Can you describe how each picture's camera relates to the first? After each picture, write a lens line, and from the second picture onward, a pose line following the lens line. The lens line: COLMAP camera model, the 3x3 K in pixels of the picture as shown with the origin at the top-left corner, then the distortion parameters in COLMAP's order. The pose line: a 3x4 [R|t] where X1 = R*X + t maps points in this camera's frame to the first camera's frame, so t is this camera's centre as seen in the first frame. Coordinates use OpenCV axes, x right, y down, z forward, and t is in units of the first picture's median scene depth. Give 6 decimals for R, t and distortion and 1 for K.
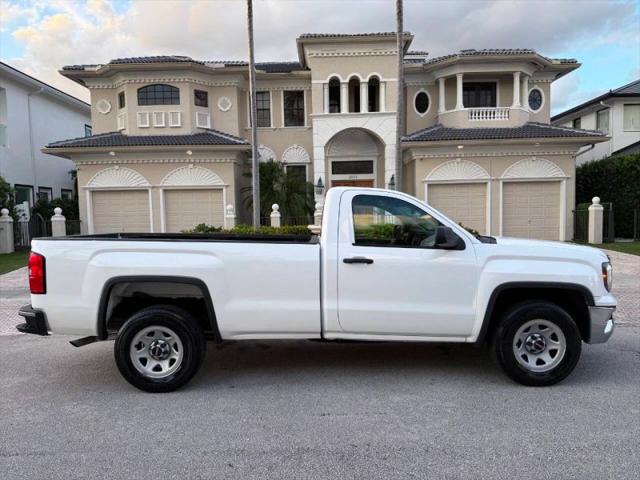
lens RADIAL K [[438.6, 0, 320.8], [0, 438.6, 246.1], [0, 0, 1]] dist [0.049440, -0.075992]
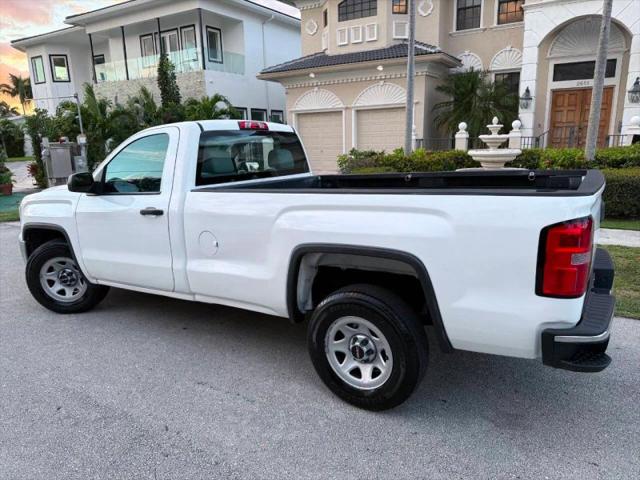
lens RADIAL K [[443.9, 0, 315.7], [0, 443.9, 245.1], [0, 0, 1]] dist [0.025184, -0.038988]
pose [[0.853517, 0.119424, -0.507195, 0.114050], [-0.027538, 0.982359, 0.184965, -0.012543], [0.520337, -0.143904, 0.841749, 0.069532]]
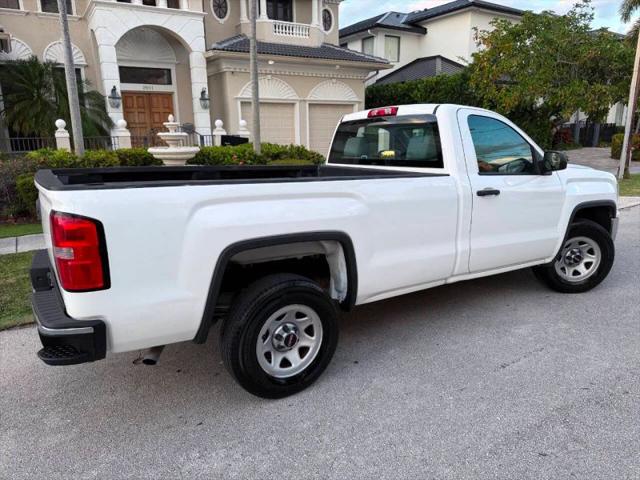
lens RADIAL K [[443.9, 0, 322.1], [0, 443.9, 245.4], [0, 0, 1]] dist [0.025184, -0.038988]
pose [[0.844992, -0.122299, 0.520606, -0.137261], [0.030519, 0.982940, 0.181374, -0.007266], [-0.533907, -0.137371, 0.834310, 0.082200]]
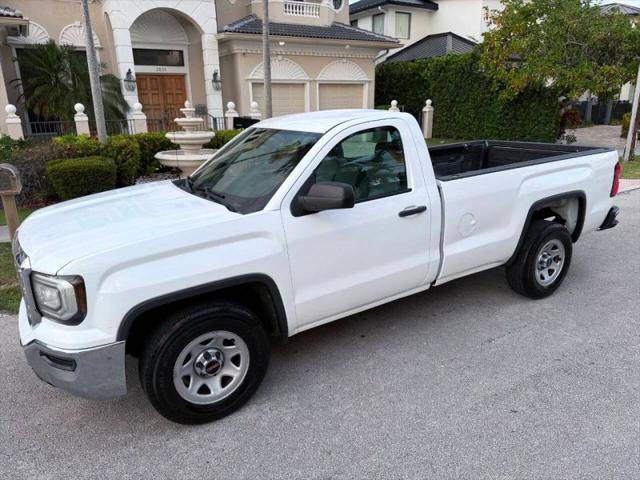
lens RADIAL K [[443.9, 0, 323.0], [0, 443.9, 243.4], [0, 0, 1]] dist [0.025184, -0.038988]
pose [[0.854742, -0.145339, 0.498290, -0.151223], [0.032685, 0.973163, 0.227782, -0.018327], [-0.518023, -0.178408, 0.836554, 0.061676]]
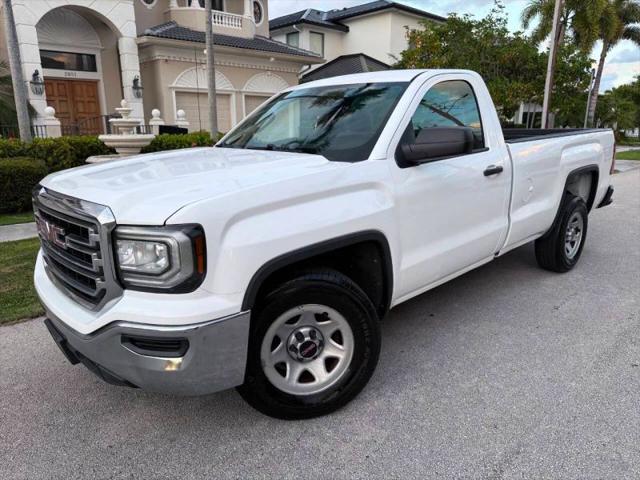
lens RADIAL K [[443.9, 0, 318.6], [0, 443.9, 248.0], [0, 0, 1]] dist [0.025184, -0.038988]
pose [[0.731526, -0.157639, 0.663340, -0.192157], [0.033754, 0.980085, 0.195689, 0.003509], [-0.680977, -0.120761, 0.722279, 0.112500]]
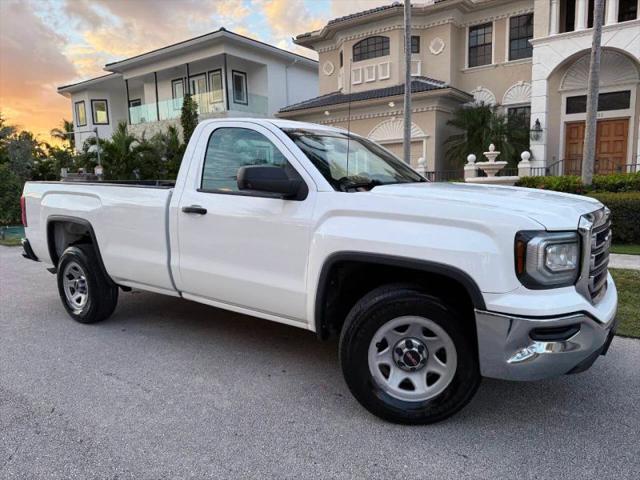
lens RADIAL K [[443.9, 0, 315.1], [0, 443.9, 242.9], [0, 0, 1]] dist [0.025184, -0.038988]
pose [[0.813859, 0.078596, -0.575722, 0.151454], [-0.028389, 0.995005, 0.095703, 0.001601], [0.580369, -0.061545, 0.812025, 0.090341]]
